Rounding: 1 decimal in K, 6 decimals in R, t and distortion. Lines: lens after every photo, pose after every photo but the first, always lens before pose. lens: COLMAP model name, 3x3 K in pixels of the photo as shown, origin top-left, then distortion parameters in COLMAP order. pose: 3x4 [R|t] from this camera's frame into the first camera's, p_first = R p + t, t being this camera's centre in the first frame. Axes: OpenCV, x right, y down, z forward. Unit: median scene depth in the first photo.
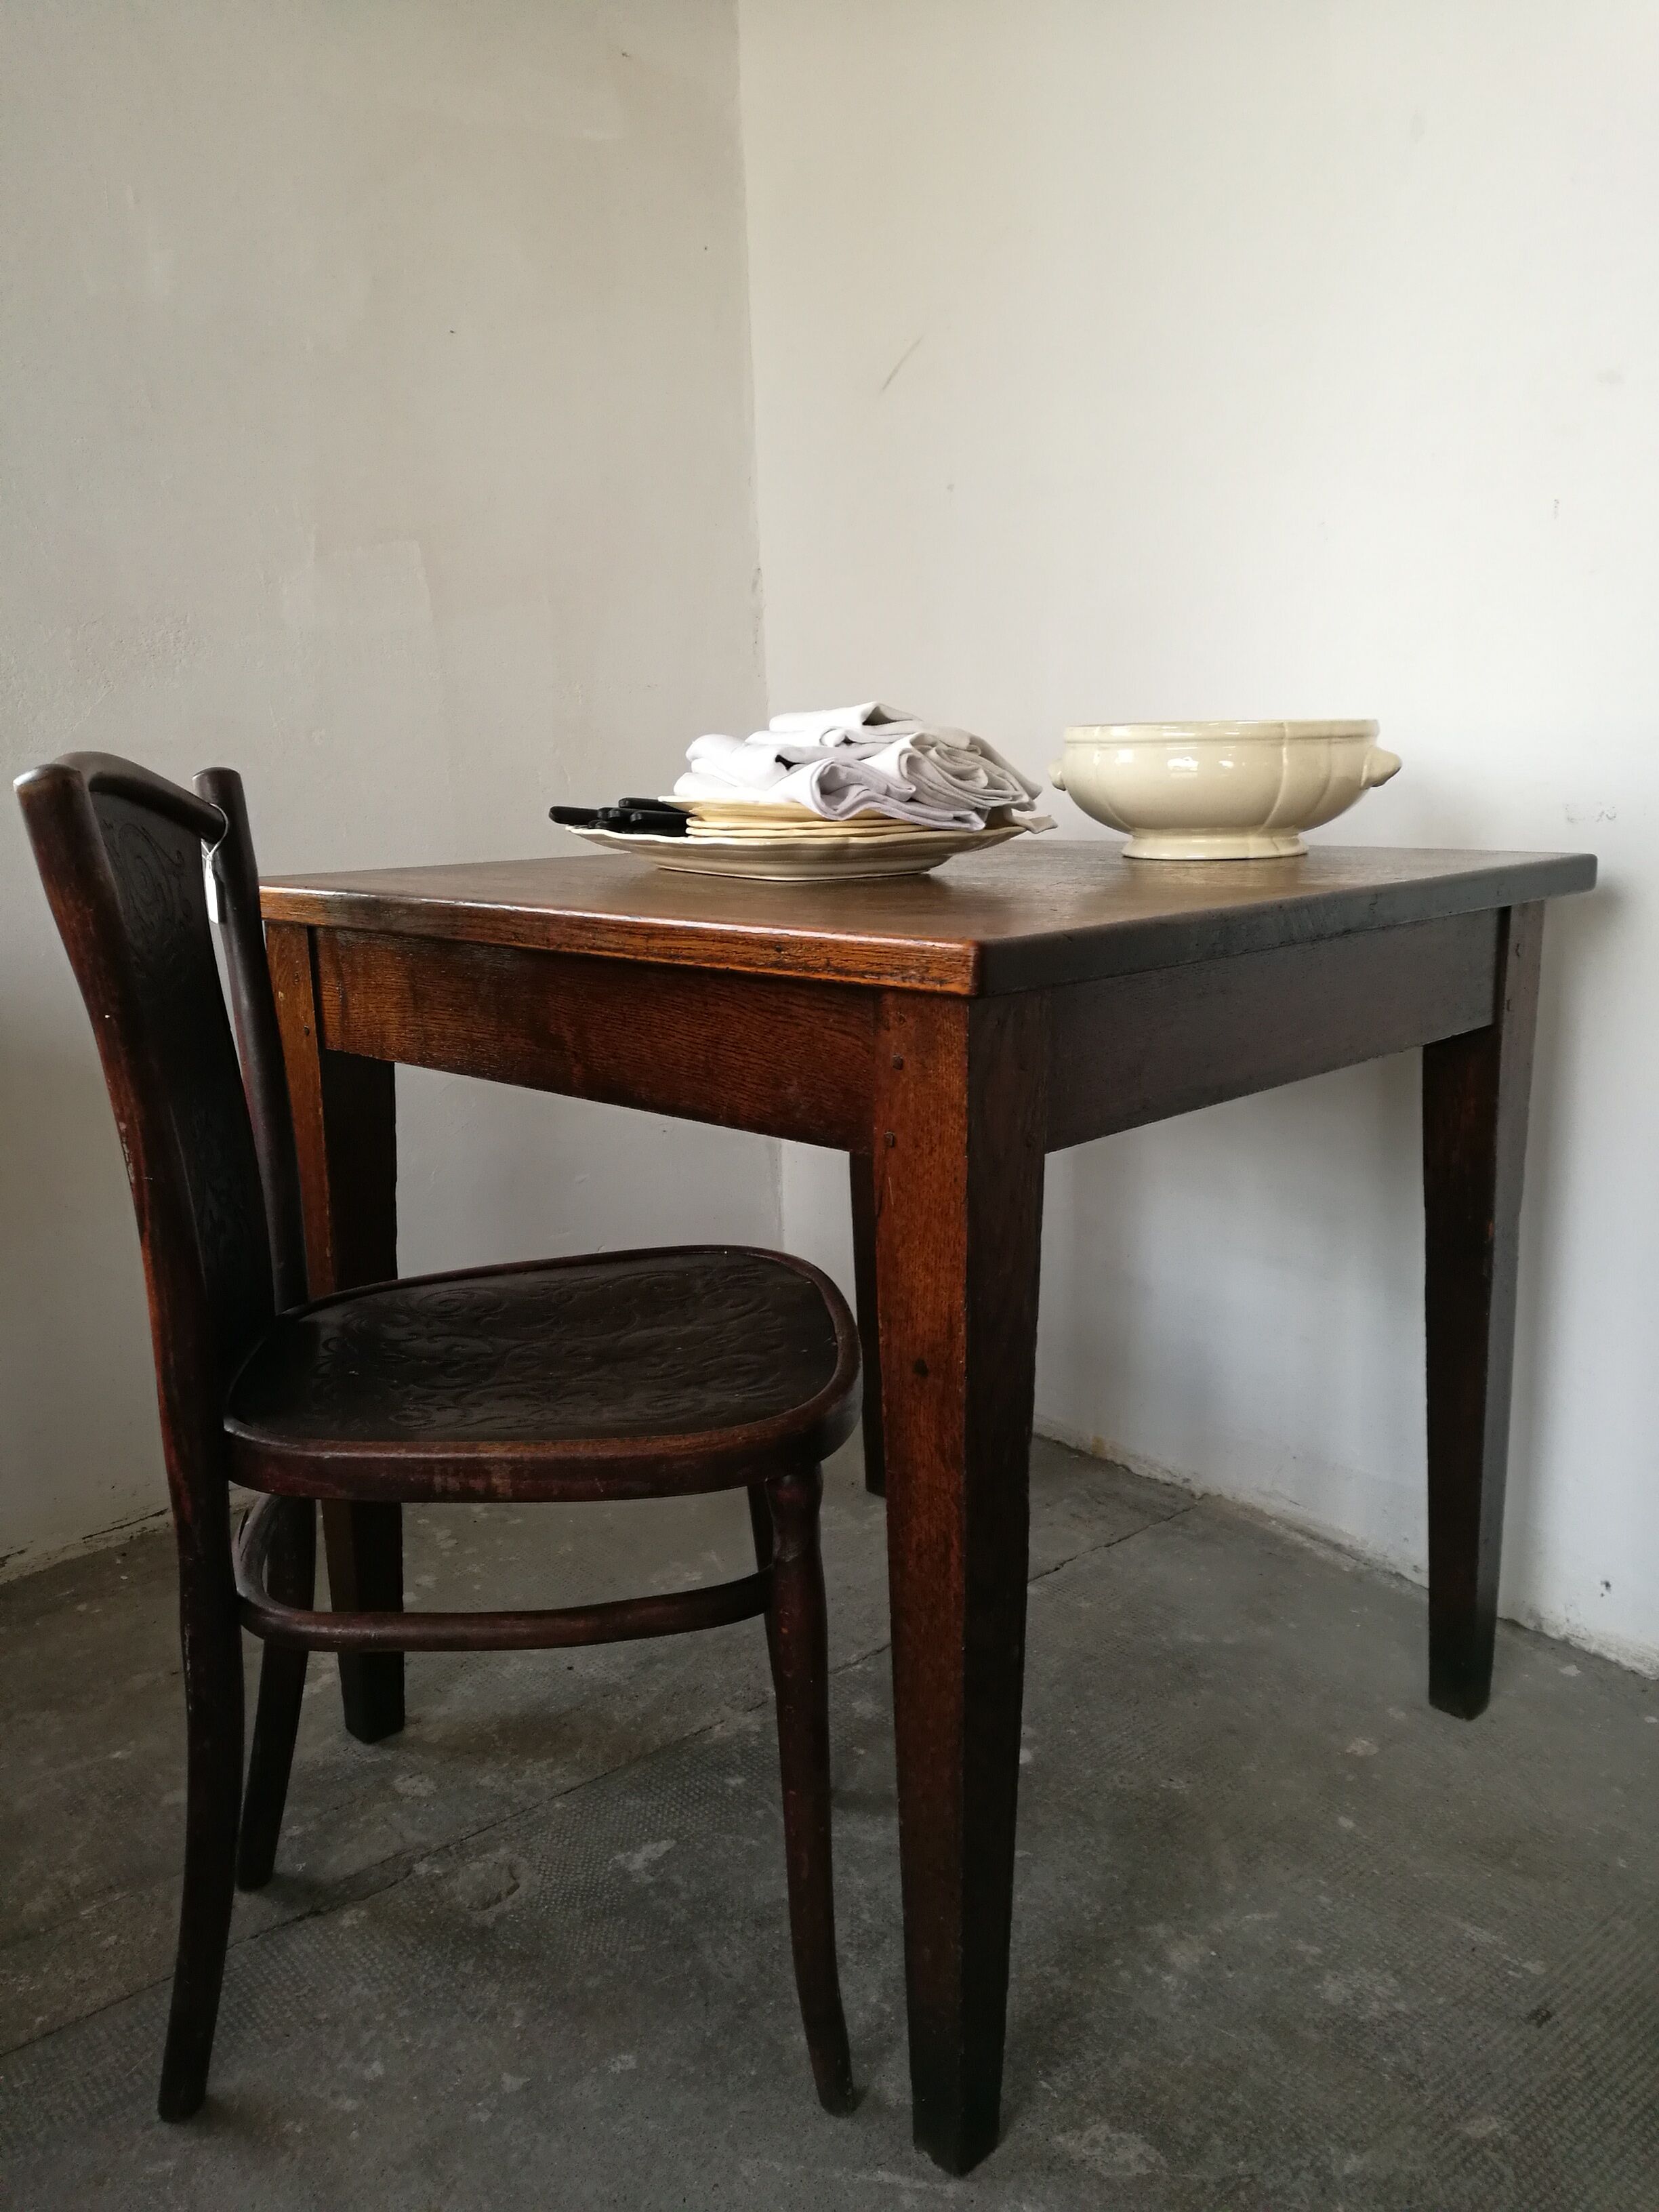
lens RADIAL K [[1783.2, 0, 825.6], [0, 1783.2, 1121.0], [0, 0, 1]] dist [-0.038385, 0.058211]
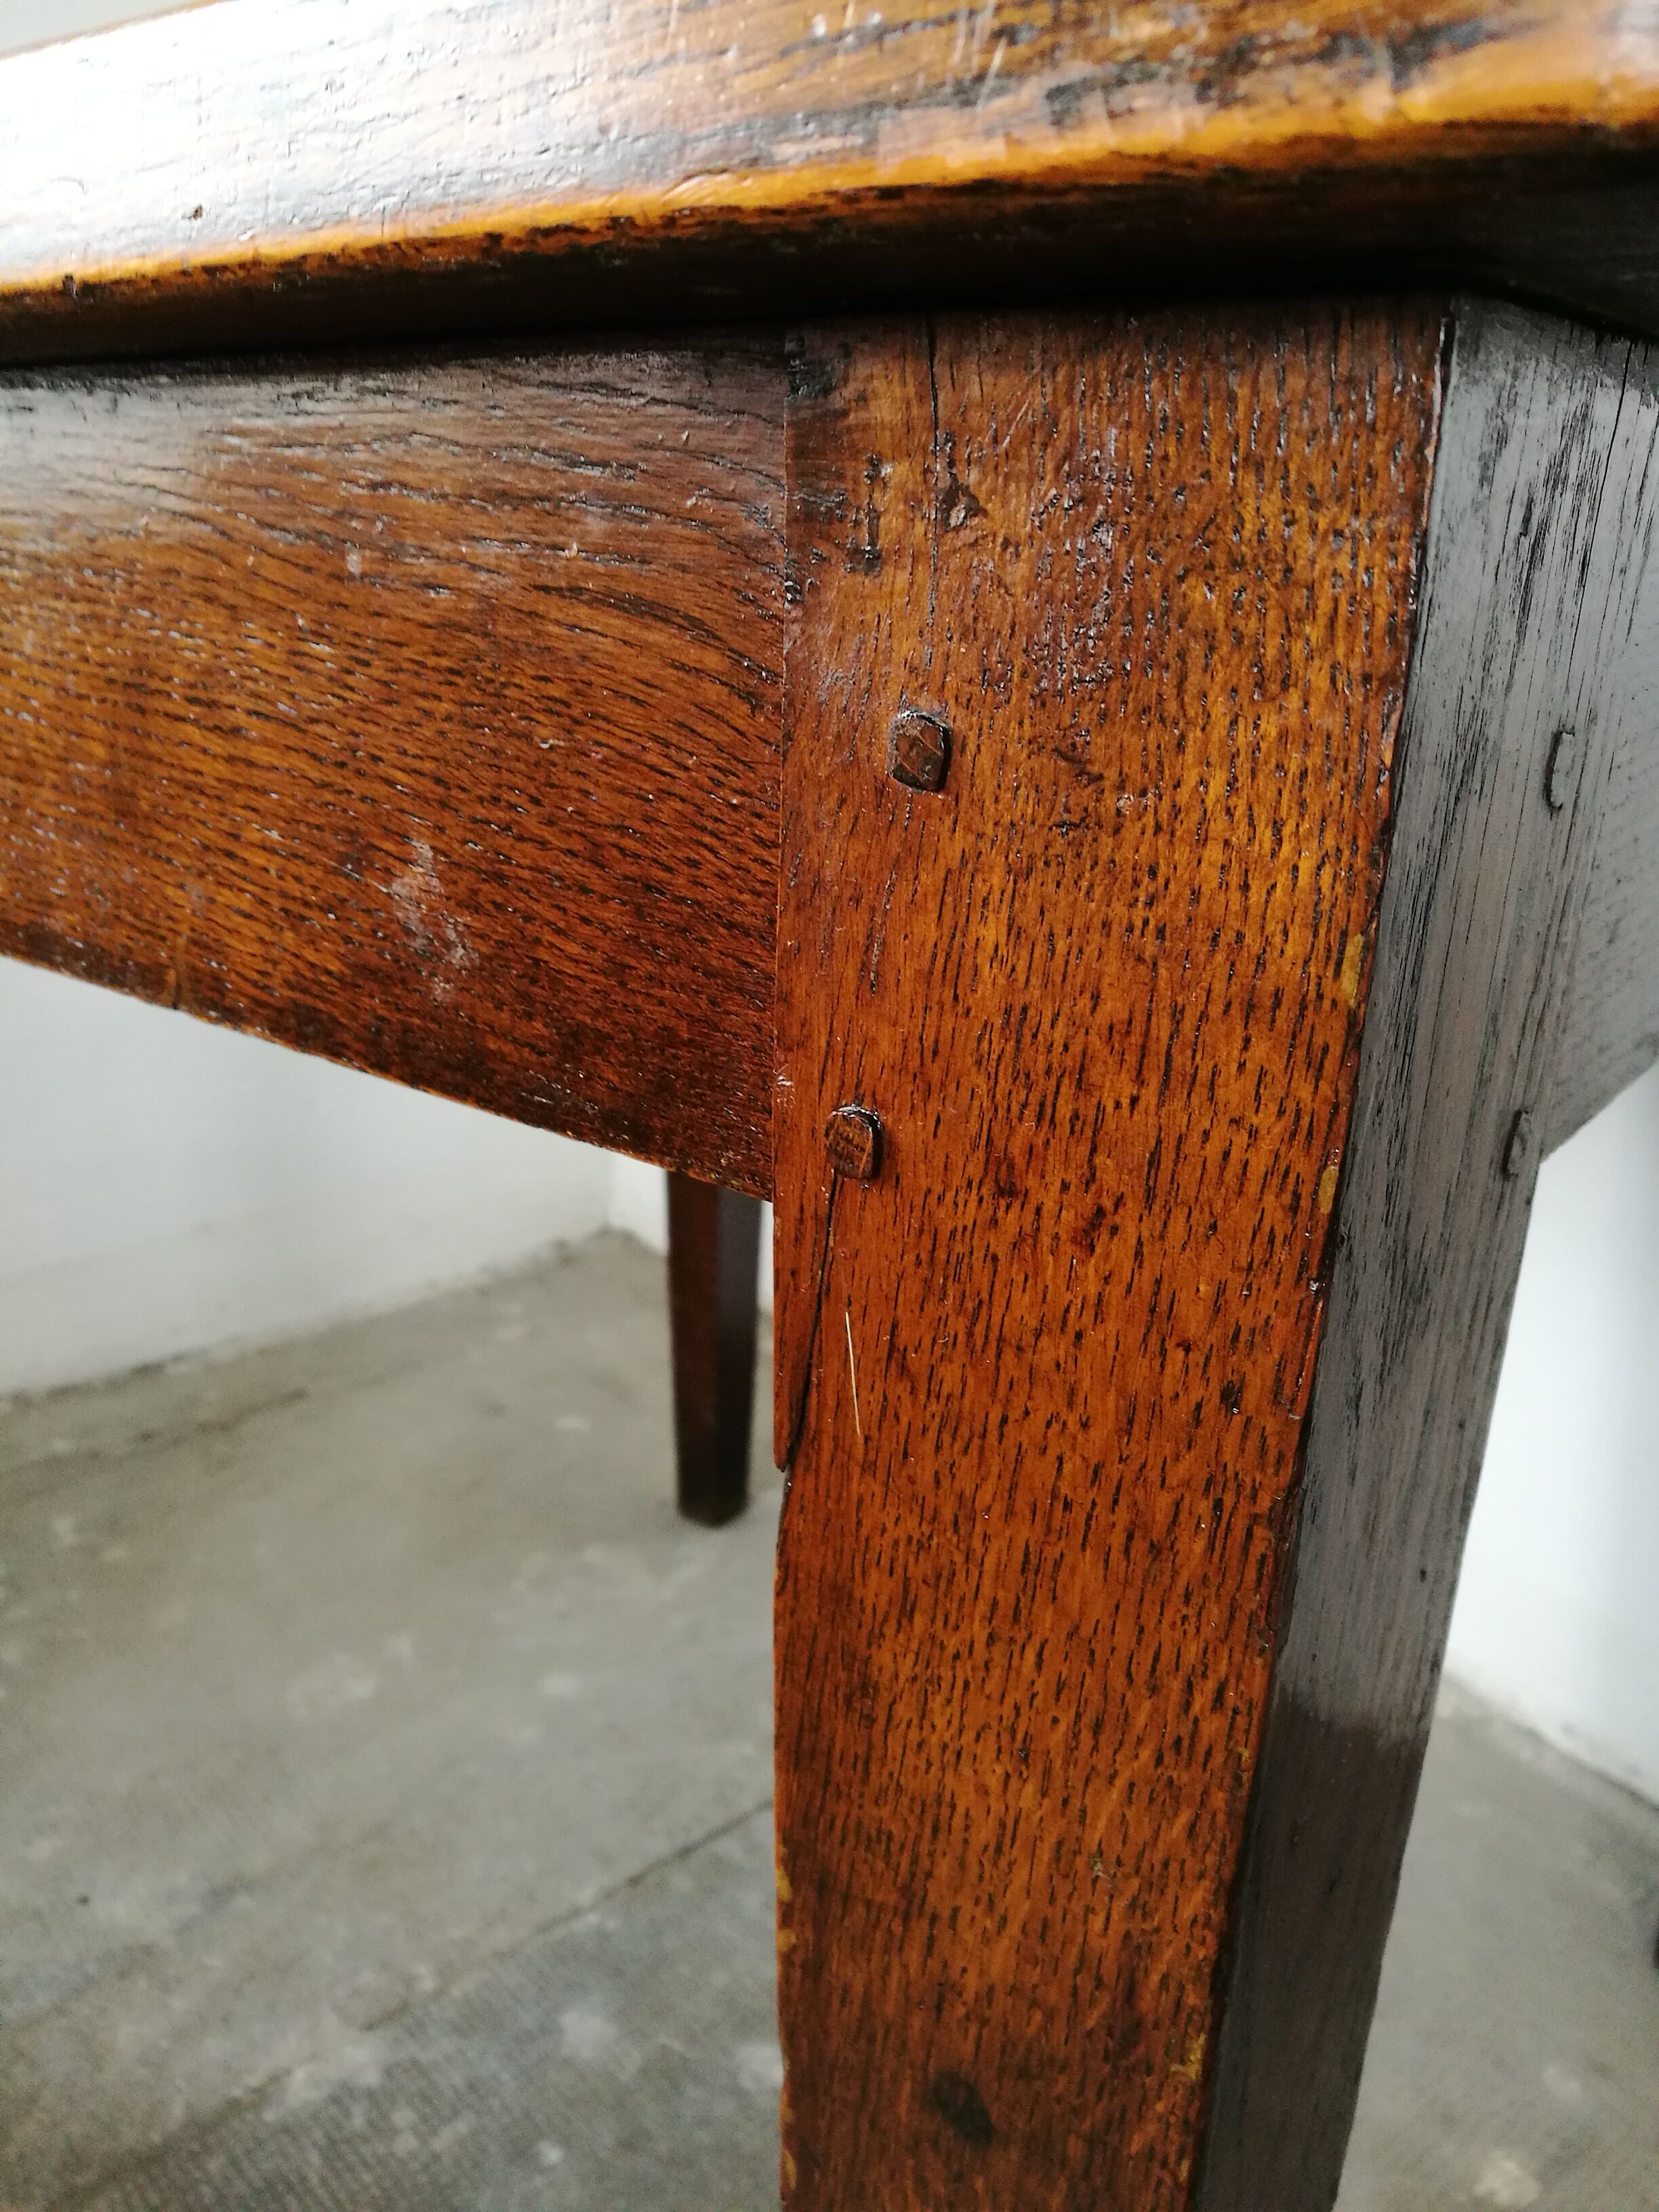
lens RADIAL K [[1783.2, 0, 841.3], [0, 1783.2, 1098.7], [0, 0, 1]] dist [-0.038385, 0.058211]
pose [[0.999118, 0.033677, 0.025087, 0.017442], [-0.036339, 0.992753, 0.114547, -0.010742], [-0.021048, -0.115357, 0.993101, 0.494739]]
